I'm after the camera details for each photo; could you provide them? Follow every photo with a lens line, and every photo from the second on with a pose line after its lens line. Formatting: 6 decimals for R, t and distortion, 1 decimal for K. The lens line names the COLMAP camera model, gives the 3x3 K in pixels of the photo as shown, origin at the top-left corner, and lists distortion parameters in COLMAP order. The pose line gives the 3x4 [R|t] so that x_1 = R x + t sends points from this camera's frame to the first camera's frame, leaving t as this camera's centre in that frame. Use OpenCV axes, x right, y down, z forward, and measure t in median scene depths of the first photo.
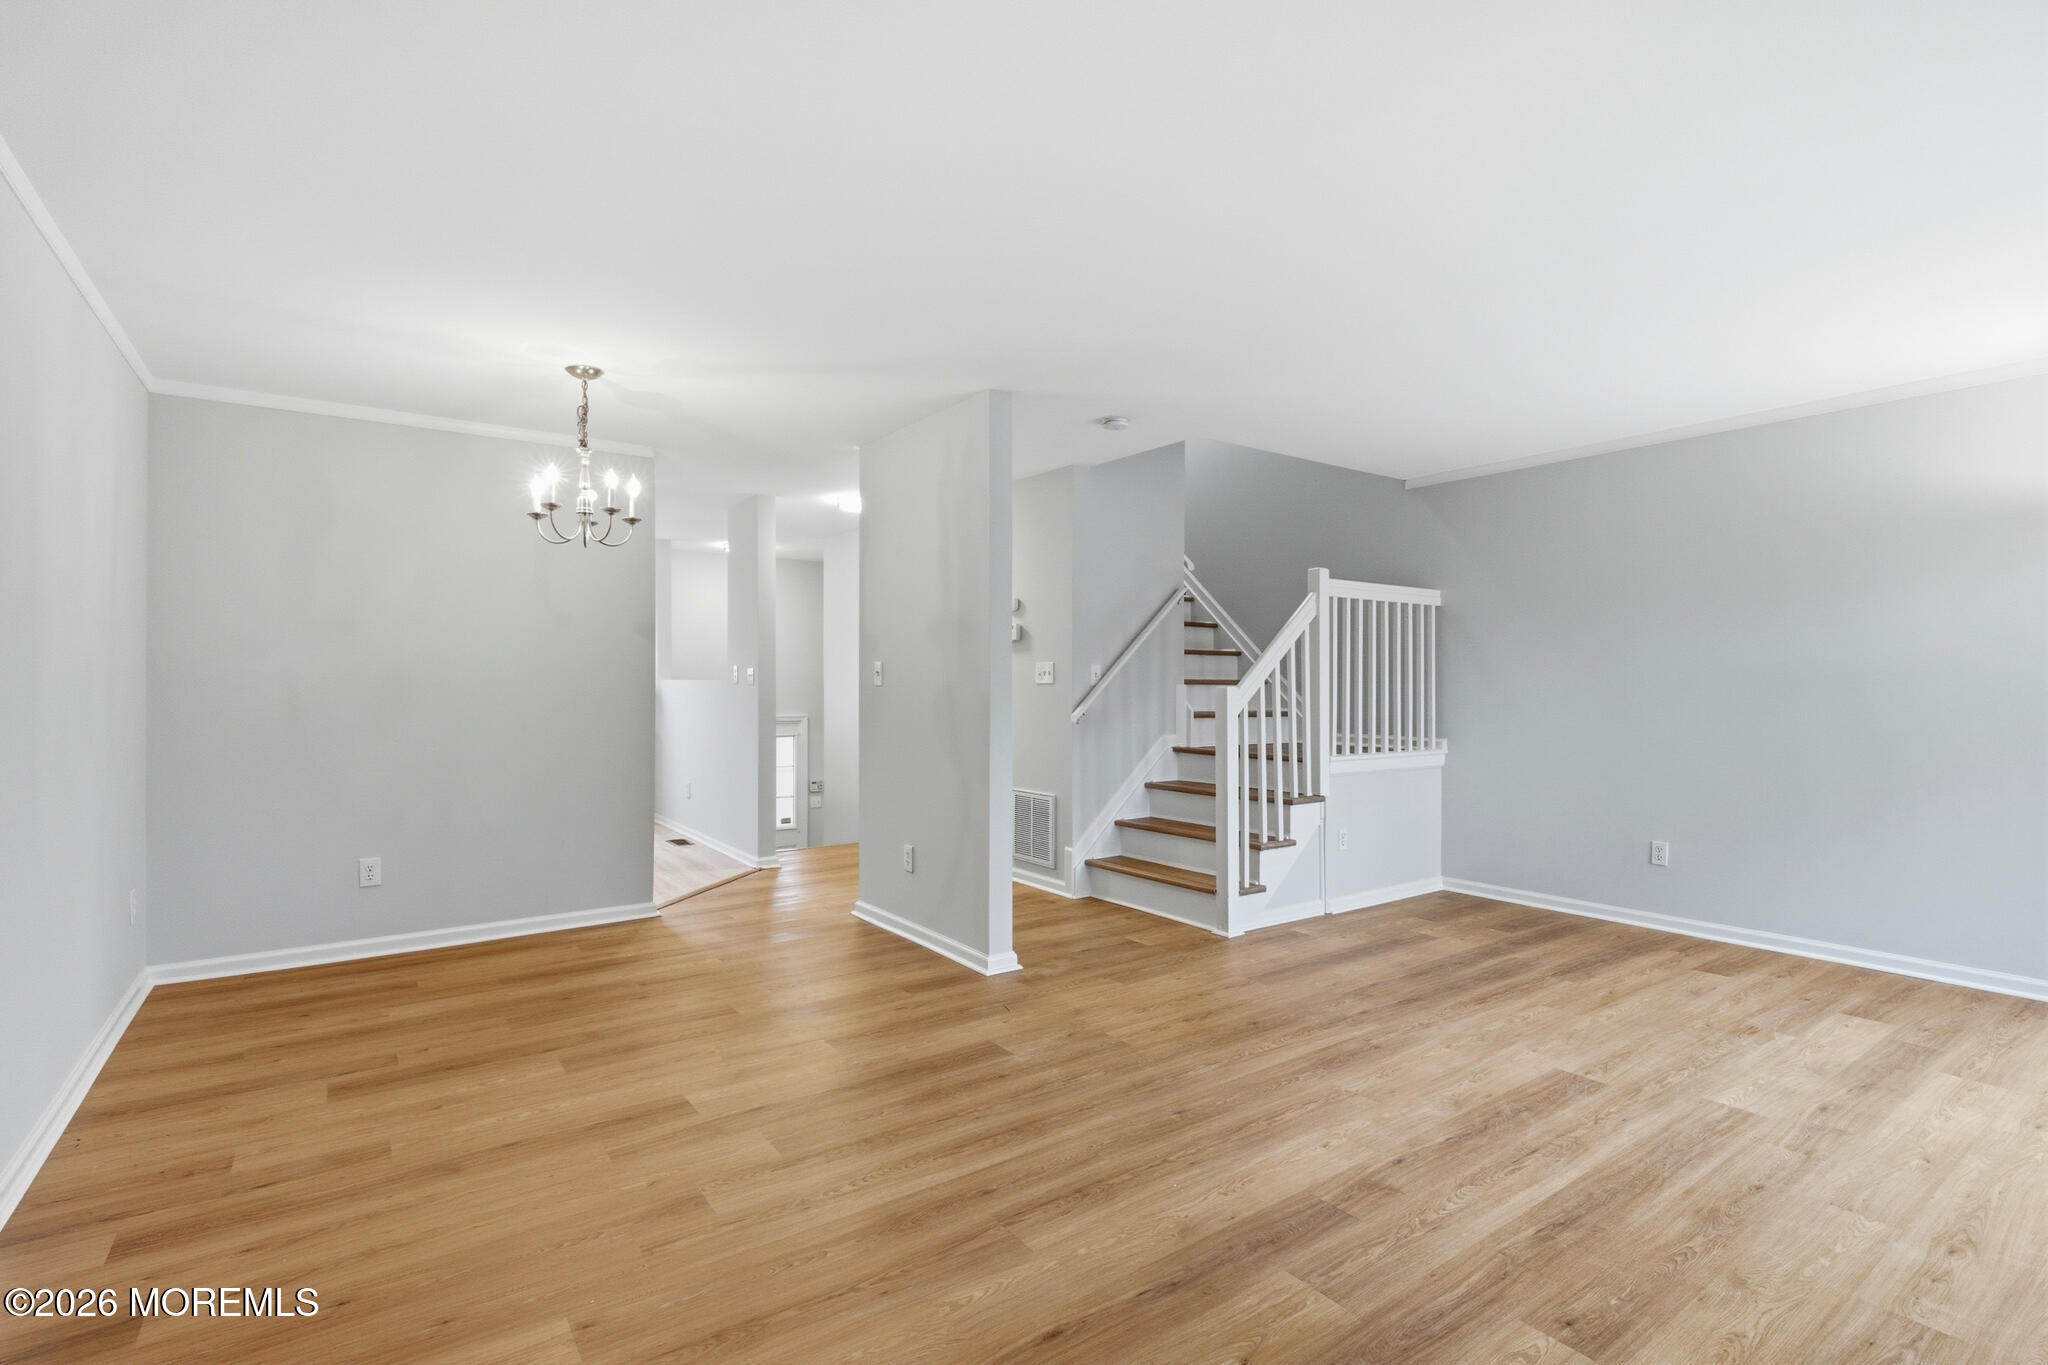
lens RADIAL K [[953.5, 0, 1016.0], [0, 953.5, 670.0], [0, 0, 1]] dist [-0.000654, -0.000884]
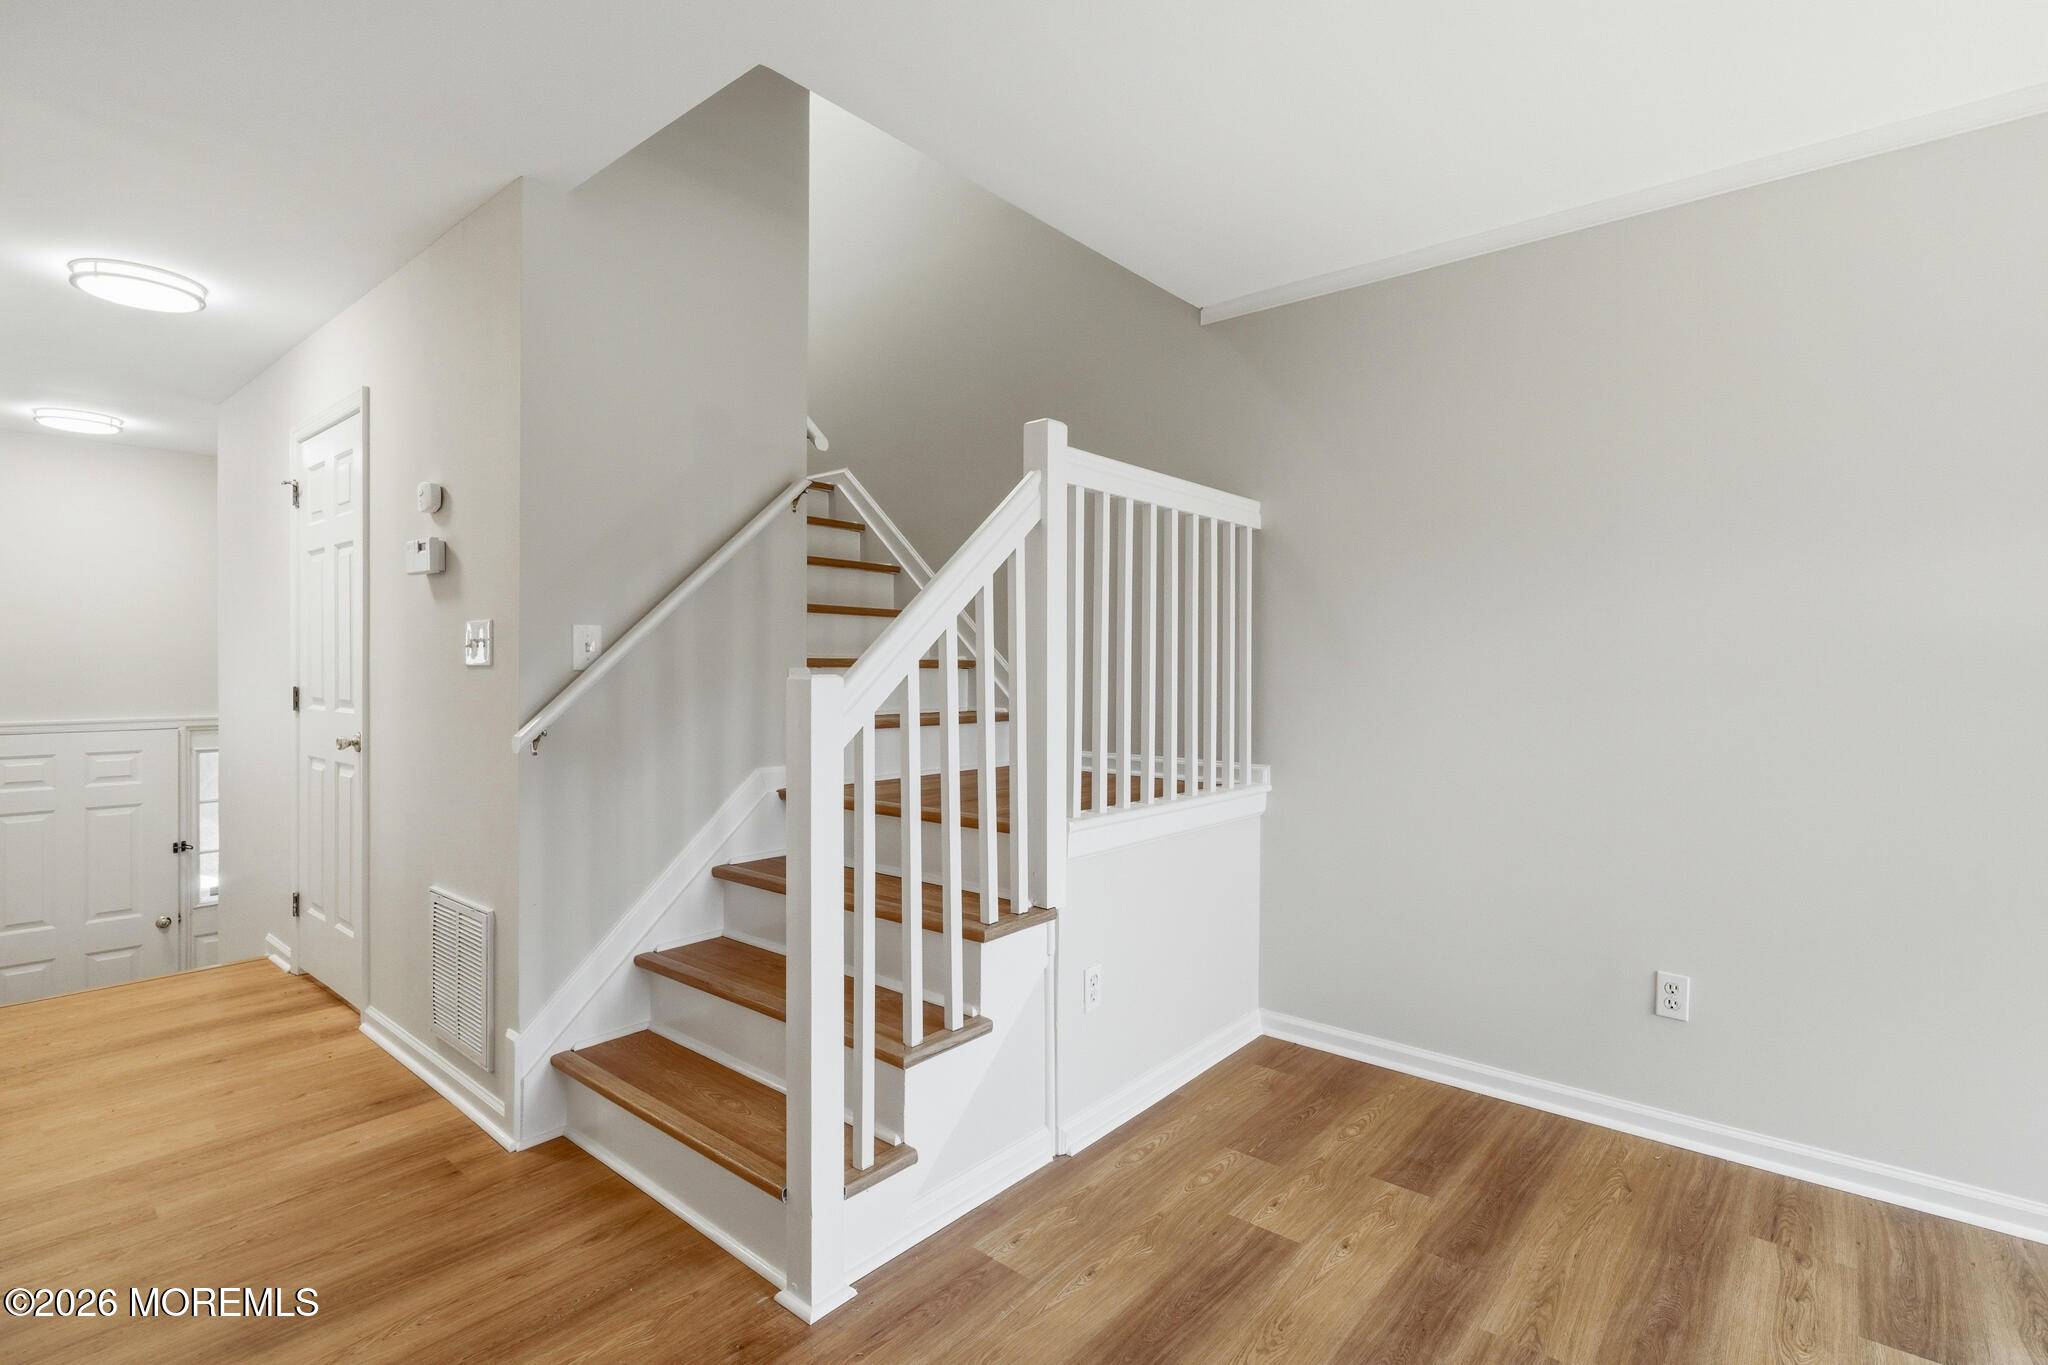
lens RADIAL K [[953.5, 0, 1012.7], [0, 953.5, 662.5], [0, 0, 1]] dist [-0.000654, -0.000884]
pose [[0.971025, 0.002221, 0.238967, 0.201393], [-0.005436, 0.999903, 0.012798, 0.006551], [-0.238916, -0.013726, 0.970943, 0.581650]]
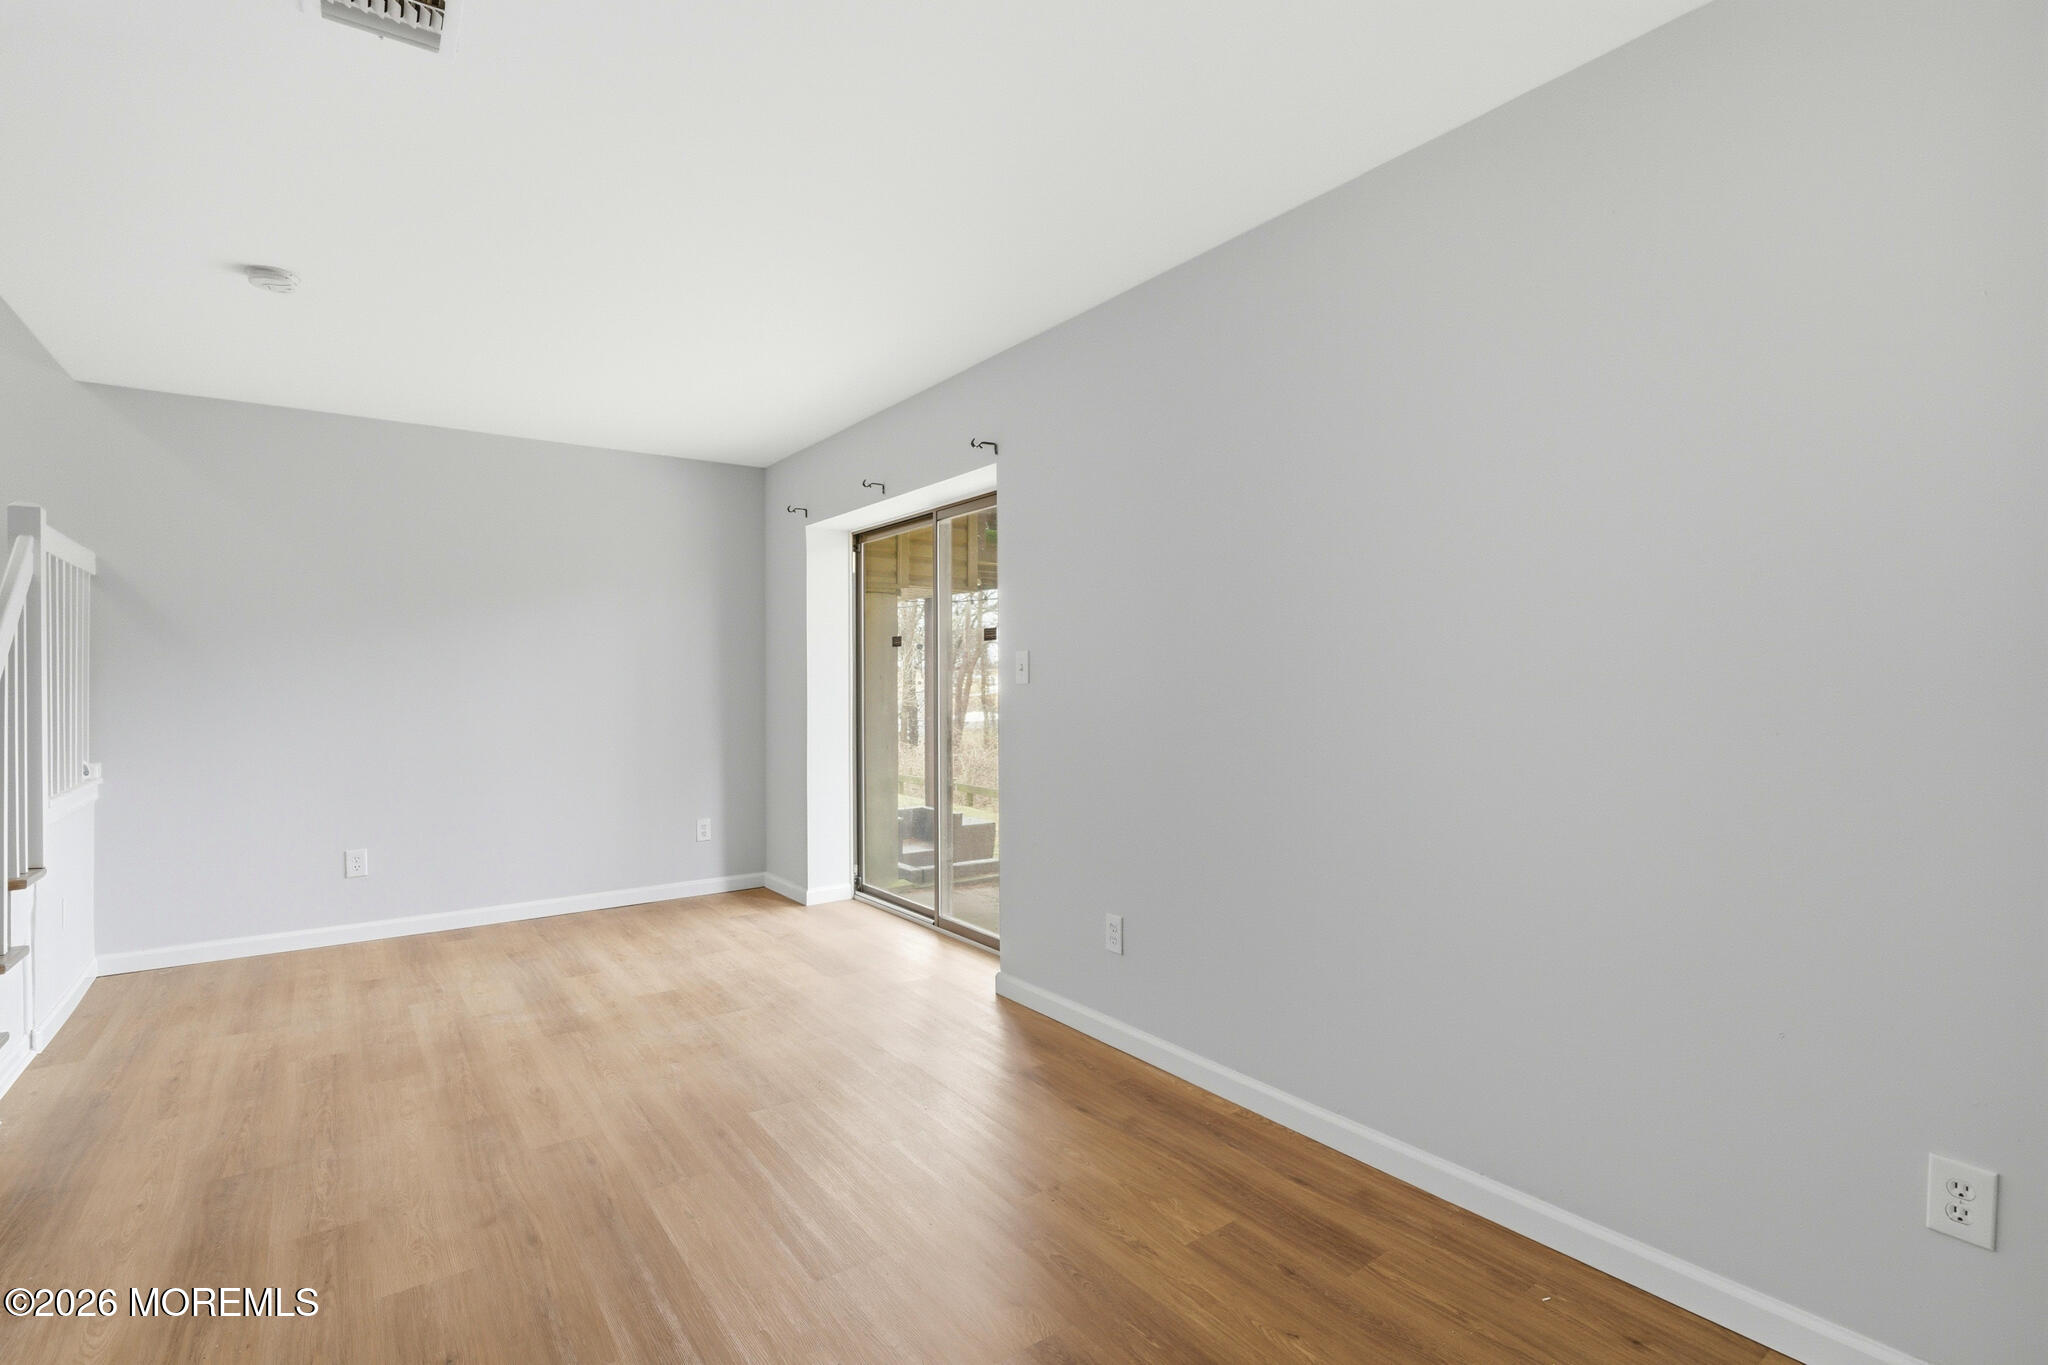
lens RADIAL K [[953.5, 0, 994.0], [0, 953.5, 689.1], [0, 0, 1]] dist [-0.000654, -0.000884]
pose [[-0.040831, -0.000171, 0.999166, -0.344645], [-0.014555, 0.999894, -0.000424, 0.007290], [-0.999060, -0.014560, -0.040829, 0.420091]]
